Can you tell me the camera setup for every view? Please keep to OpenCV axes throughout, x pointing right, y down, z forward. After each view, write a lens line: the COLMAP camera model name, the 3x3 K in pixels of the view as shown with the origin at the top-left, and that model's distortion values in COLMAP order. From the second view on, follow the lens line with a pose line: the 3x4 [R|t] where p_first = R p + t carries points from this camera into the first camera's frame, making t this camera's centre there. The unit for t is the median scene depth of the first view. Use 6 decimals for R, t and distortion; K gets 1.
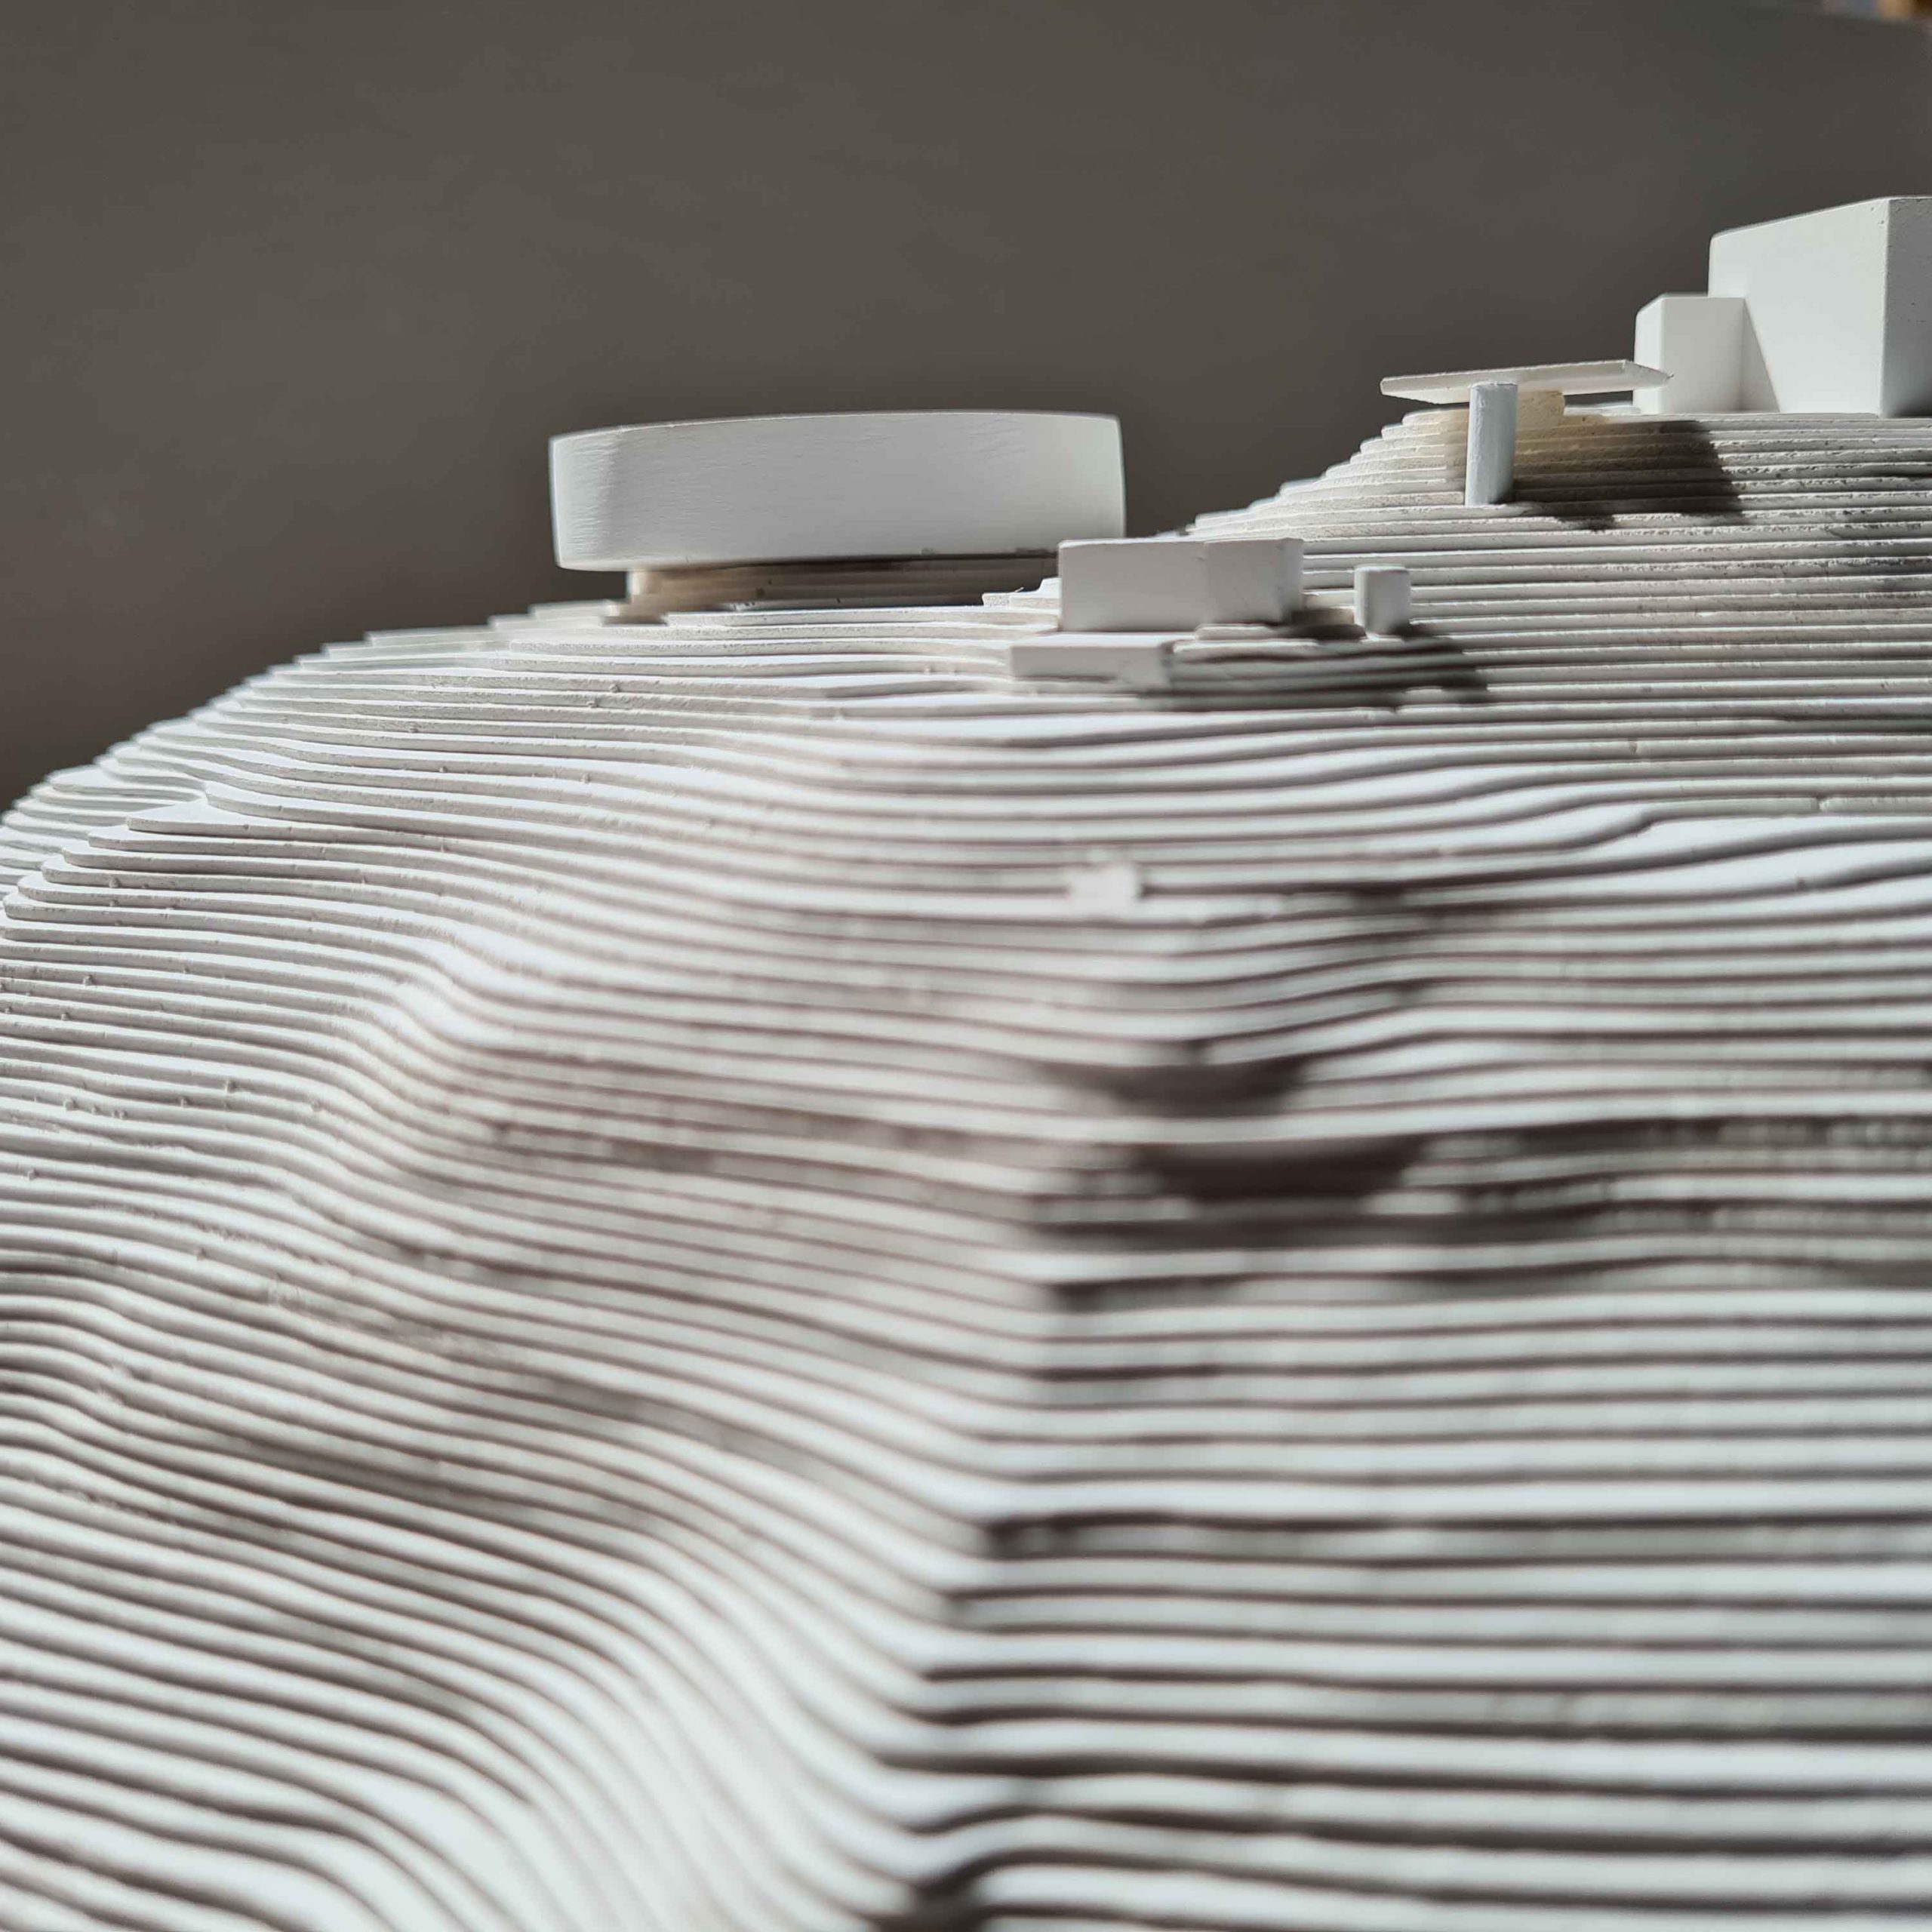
lens RADIAL K [[1961.4, 0, 882.3], [0, 1961.4, 966.8], [0, 0, 1]] dist [-0.005735, -0.004364]
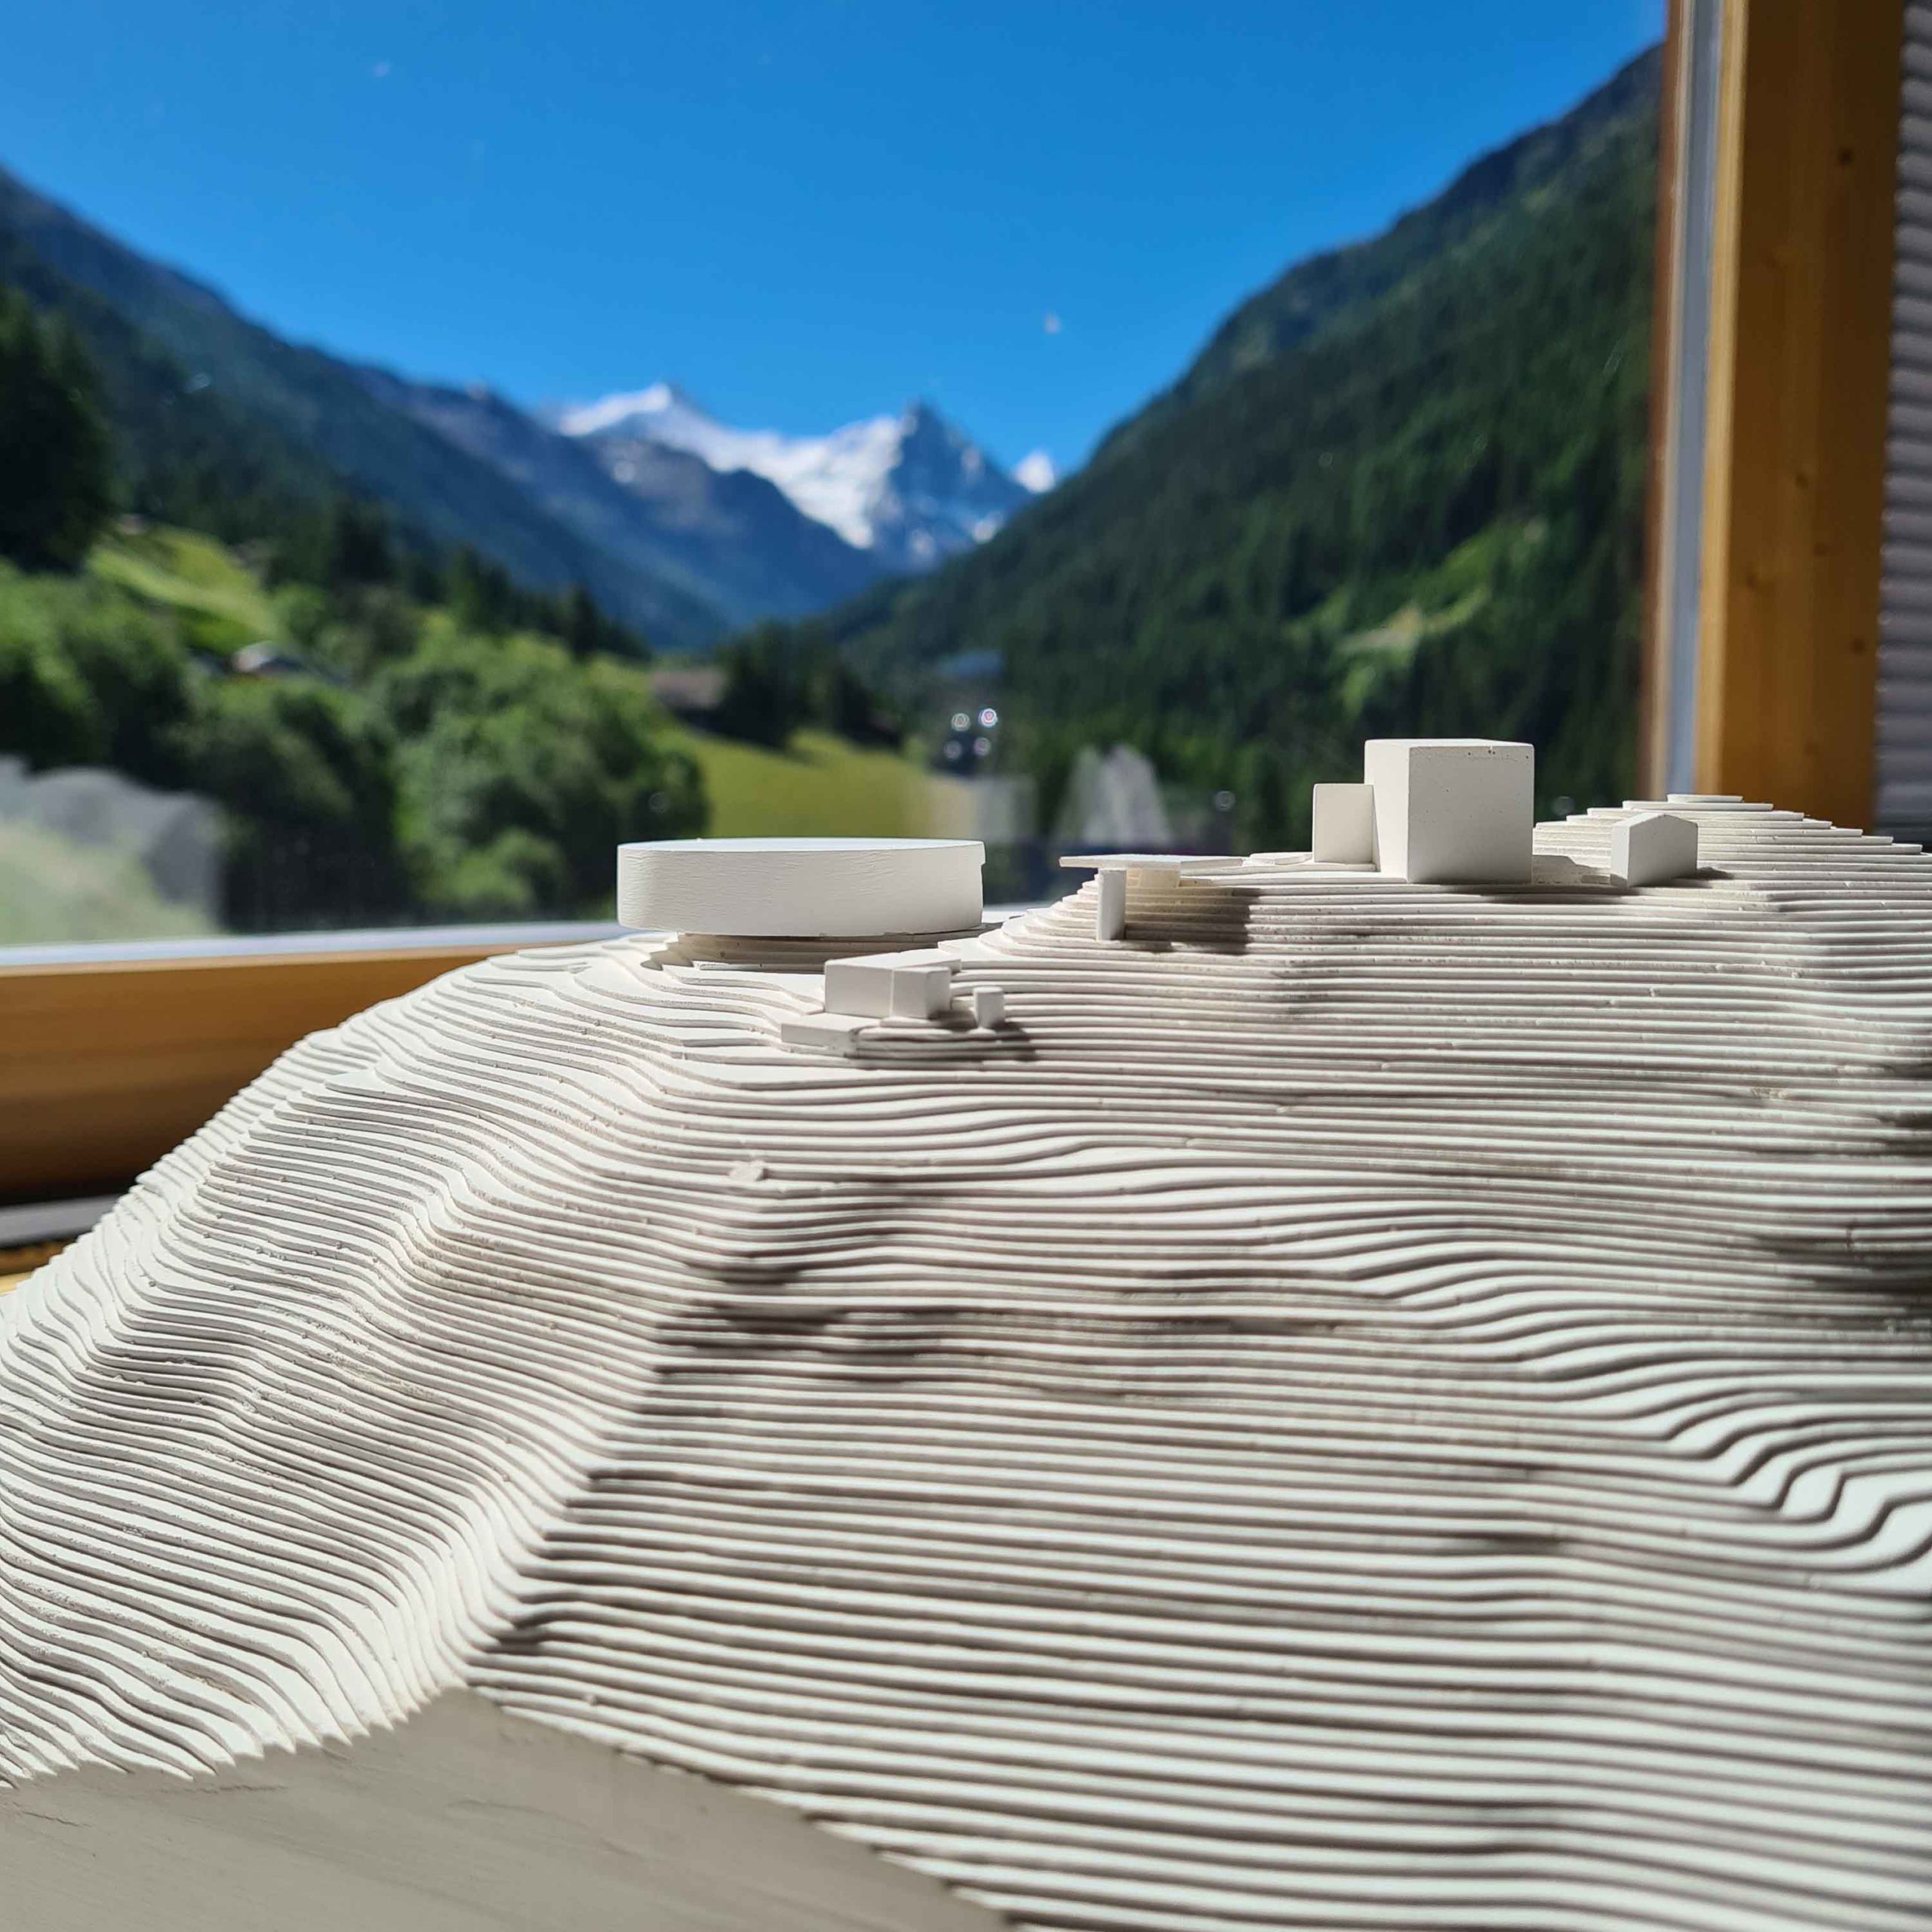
lens RADIAL K [[1950.2, 0, 967.5], [0, 1950.2, 931.1], [0, 0, 1]] dist [0.013770, 0.000756]
pose [[0.989684, 0.042059, -0.136955, 0.545538], [-0.057183, 0.992458, -0.108432, -0.074098], [0.131362, 0.115145, 0.984625, -0.844664]]
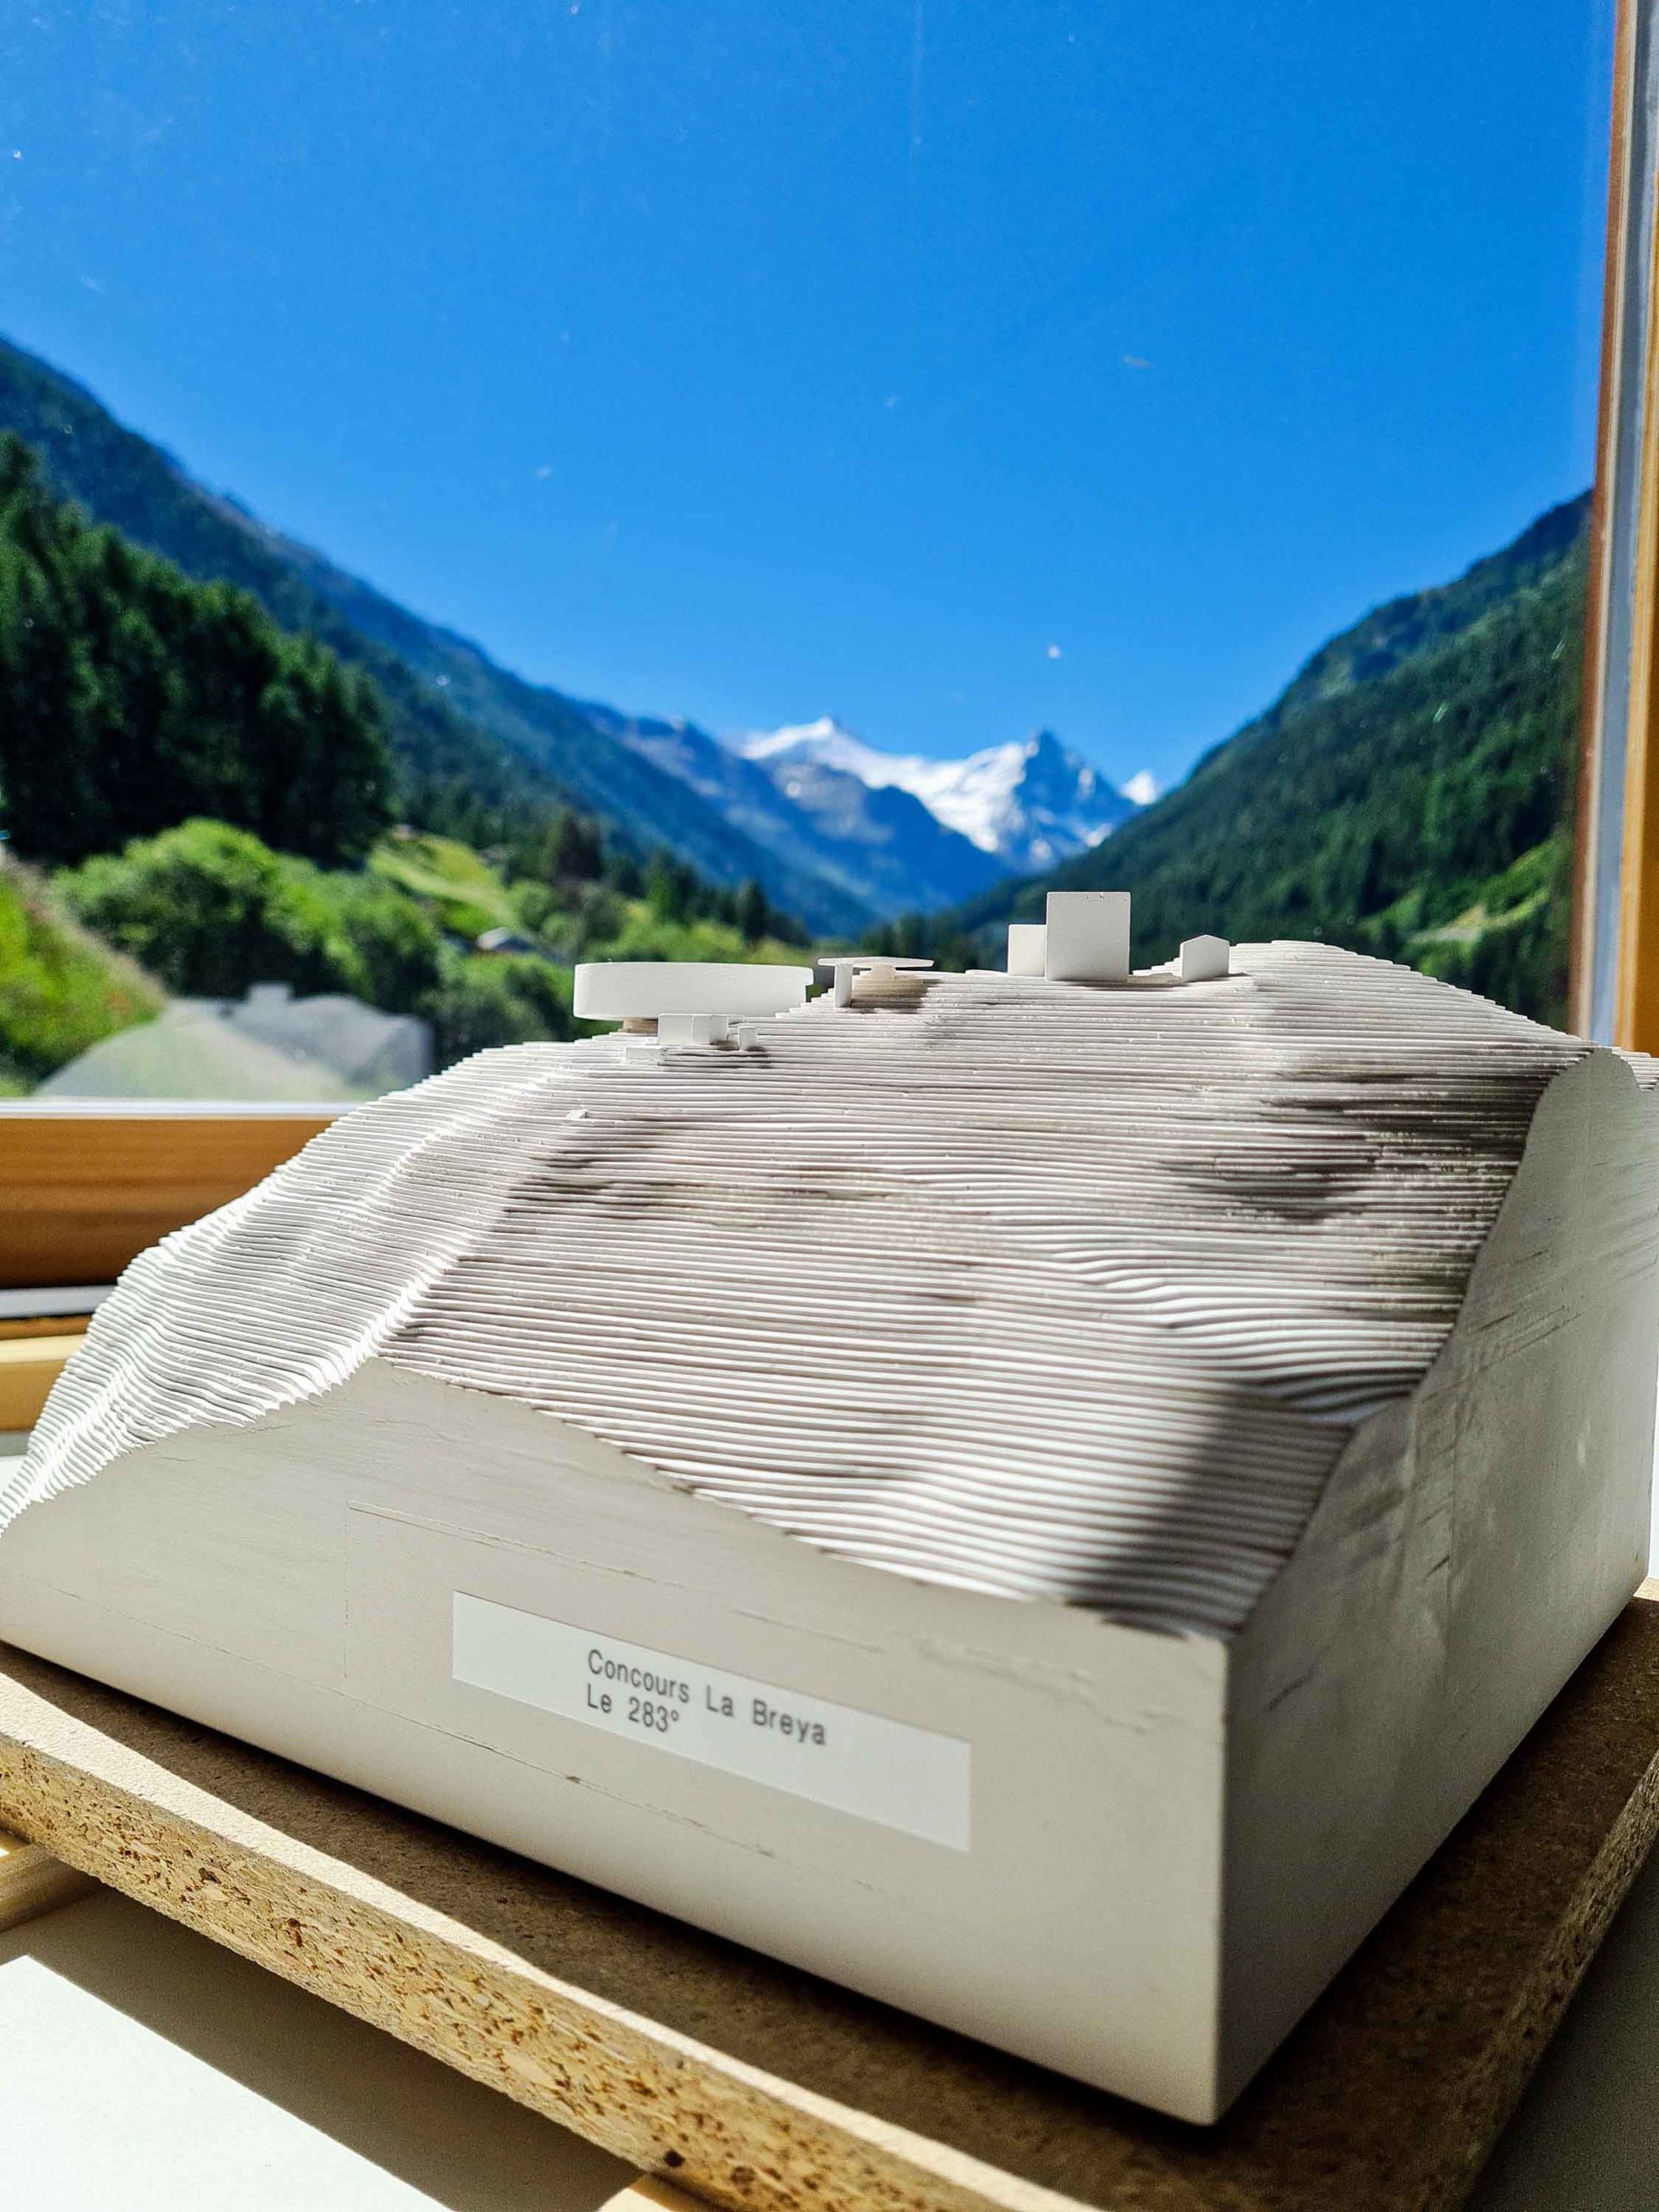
lens RADIAL K [[1679.4, 0, 829.5], [0, 1679.4, 1106.0], [0, 0, 1]] dist [0.030911, 0.001823]
pose [[0.955904, 0.062014, -0.287057, 1.247740], [-0.106474, 0.984130, -0.141956, 0.284542], [0.273698, 0.166260, 0.947337, -1.473596]]
